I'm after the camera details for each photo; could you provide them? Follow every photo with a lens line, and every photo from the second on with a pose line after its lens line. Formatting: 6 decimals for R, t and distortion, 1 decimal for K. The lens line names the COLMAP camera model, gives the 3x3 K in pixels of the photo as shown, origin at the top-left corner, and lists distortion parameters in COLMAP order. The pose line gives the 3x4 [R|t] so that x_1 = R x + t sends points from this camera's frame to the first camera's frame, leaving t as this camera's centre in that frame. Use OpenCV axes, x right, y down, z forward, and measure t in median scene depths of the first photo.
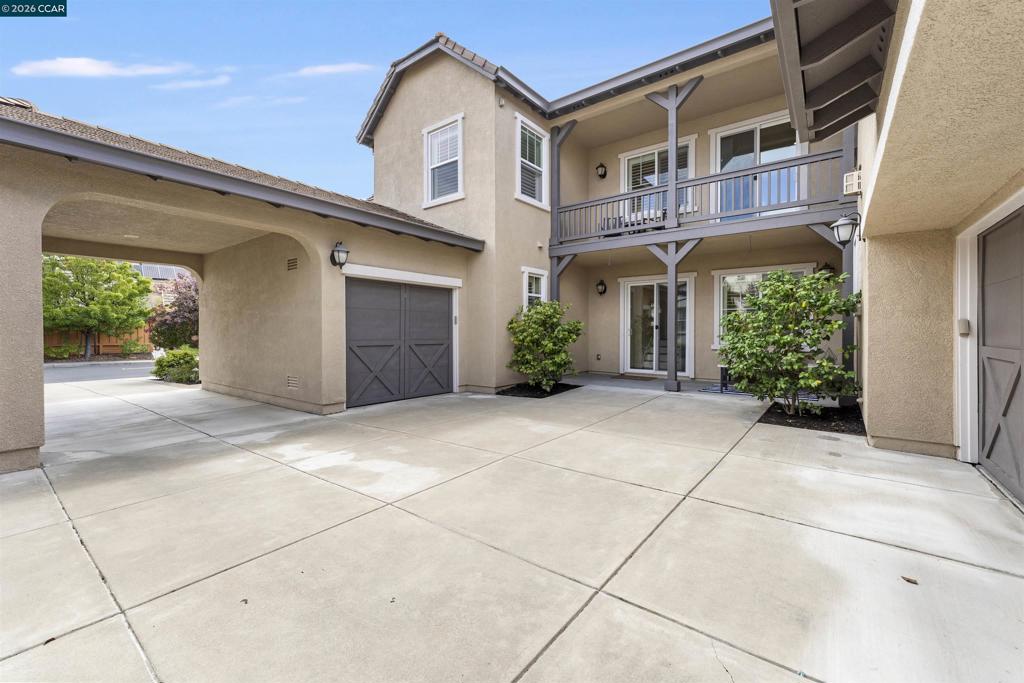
lens RADIAL K [[414.9, 0, 510.4], [0, 414.9, 335.8], [0, 0, 1]] dist [-0.000020, -0.000235]
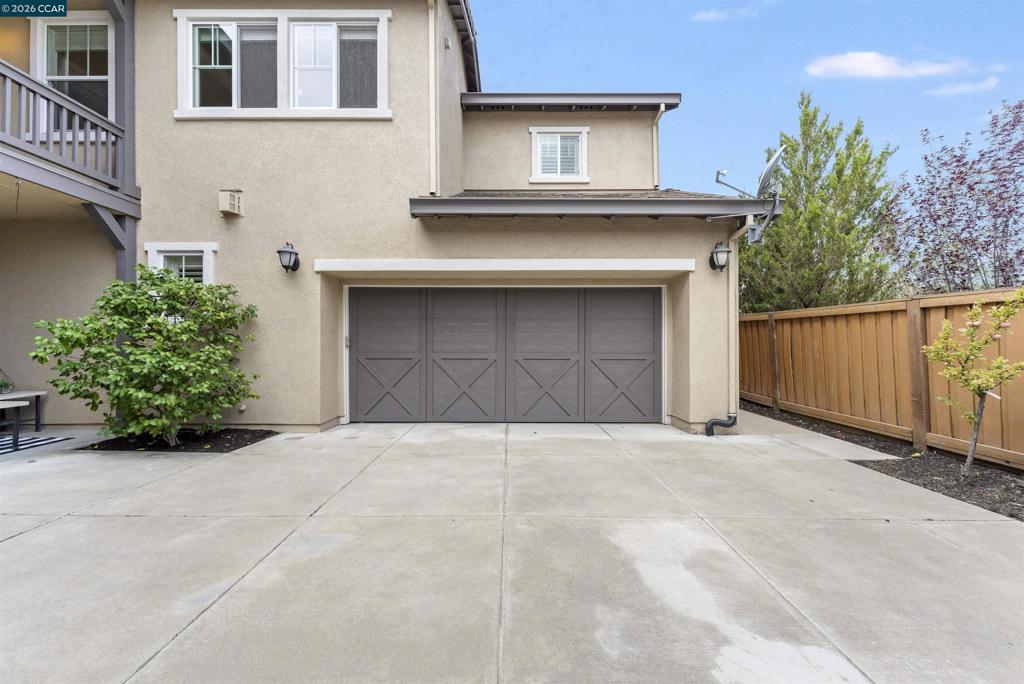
lens RADIAL K [[412.6, 0, 510.3], [0, 412.6, 341.3], [0, 0, 1]] dist [0.002371, -0.000085]
pose [[-0.610151, 0.004303, 0.792274, -0.323065], [0.009885, 0.999949, 0.002181, -0.010616], [-0.792224, 0.009163, -0.610162, 0.791817]]
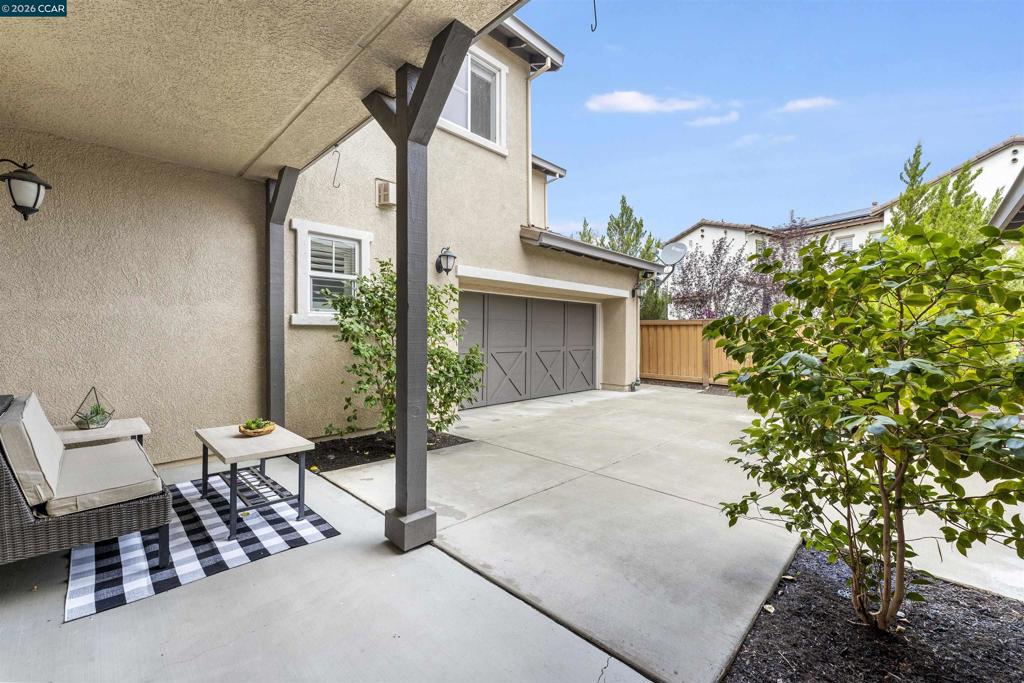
lens RADIAL K [[414.9, 0, 510.4], [0, 414.9, 335.8], [0, 0, 1]] dist [-0.000020, -0.000235]
pose [[-0.991945, -0.004133, 0.126602, 0.286352], [-0.002413, 0.999903, 0.013738, -0.031303], [-0.126646, 0.013322, -0.991859, 1.430175]]
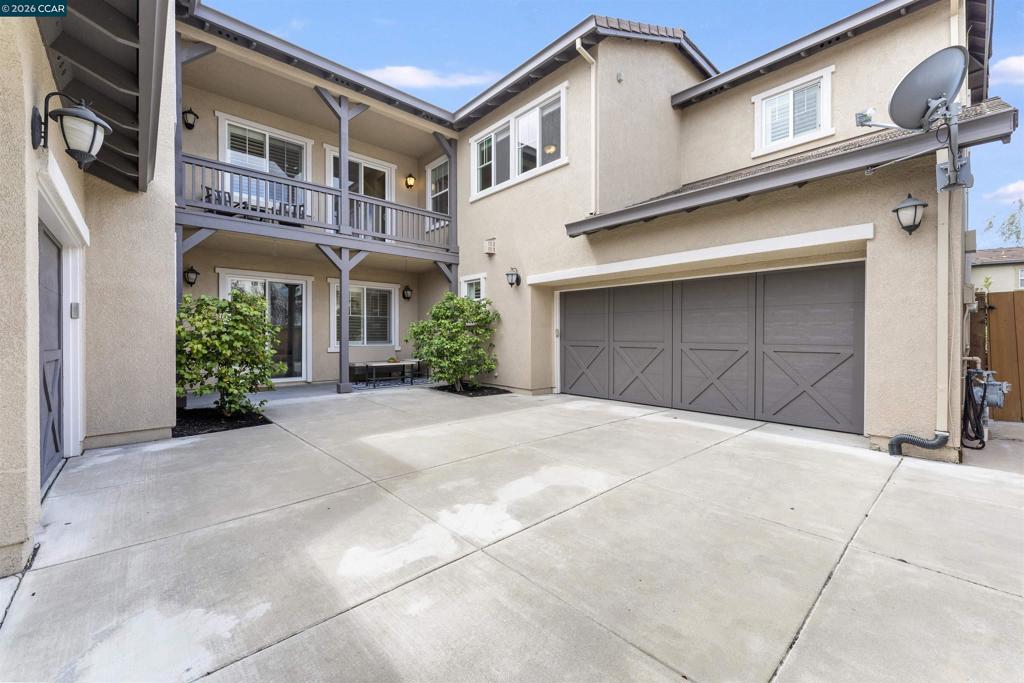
lens RADIAL K [[412.6, 0, 510.3], [0, 412.6, 340.8], [0, 0, 1]] dist [0.002371, -0.000085]
pose [[0.184869, -0.010012, 0.982712, -0.603642], [0.010288, 0.999913, 0.008252, 0.000058], [-0.982709, 0.008585, 0.184956, 0.451105]]
